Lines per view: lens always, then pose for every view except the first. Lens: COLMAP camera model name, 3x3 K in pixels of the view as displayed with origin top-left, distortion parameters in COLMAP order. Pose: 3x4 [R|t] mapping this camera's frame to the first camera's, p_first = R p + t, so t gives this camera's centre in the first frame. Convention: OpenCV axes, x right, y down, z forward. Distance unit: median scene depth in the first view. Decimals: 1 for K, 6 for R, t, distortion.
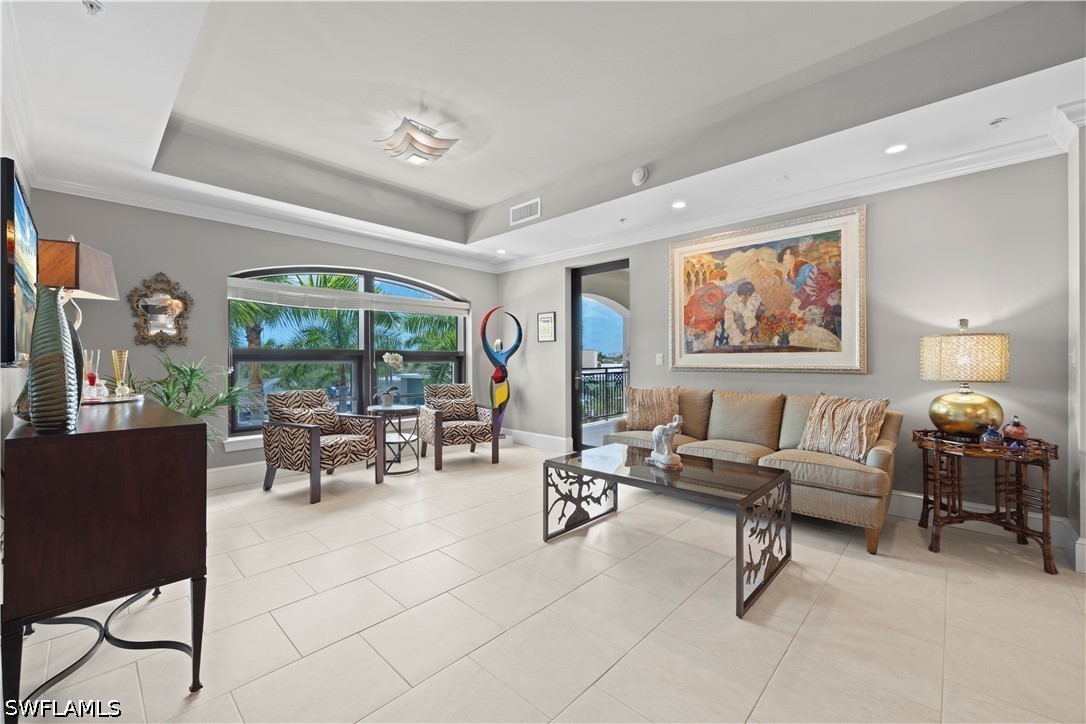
lens RADIAL K [[434.2, 0, 537.2], [0, 434.2, 356.7], [0, 0, 1]] dist [-0.001709, -0.000037]
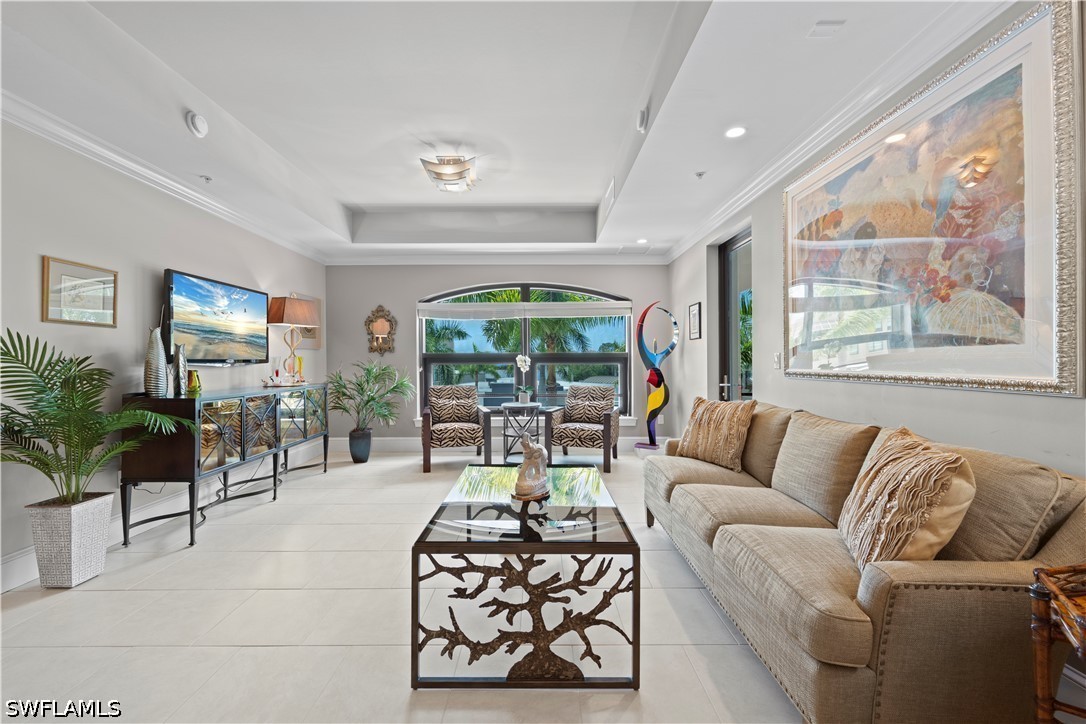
lens RADIAL K [[437.6, 0, 536.7], [0, 437.6, 362.0], [0, 0, 1]] dist [0.001107, 0.000187]
pose [[0.691662, 0.000162, -0.722221, 0.644610], [0.006745, 0.999955, 0.006684, 0.000768], [0.722190, -0.009494, 0.691630, 0.323061]]
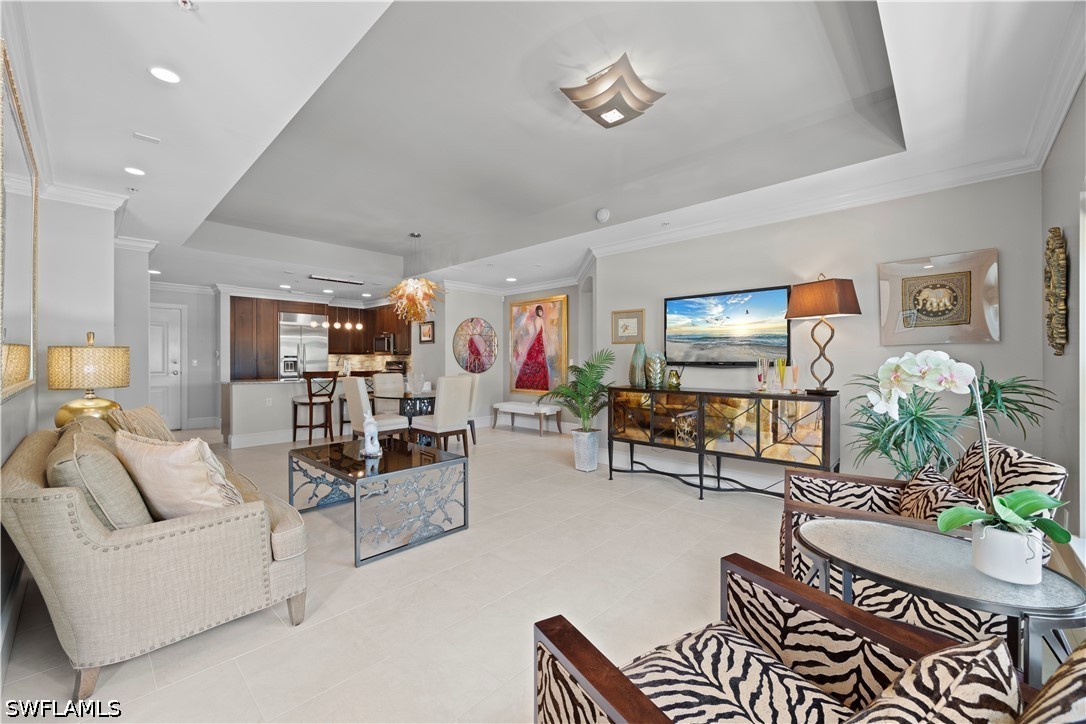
lens RADIAL K [[432.3, 0, 543.0], [0, 432.3, 359.9], [0, 0, 1]] dist [0.001619, 0.000290]
pose [[-0.999959, -0.000262, -0.009000, -0.157828], [-0.000213, 0.999985, -0.005390, -0.003969], [0.009001, -0.005388, -0.999945, 1.610331]]
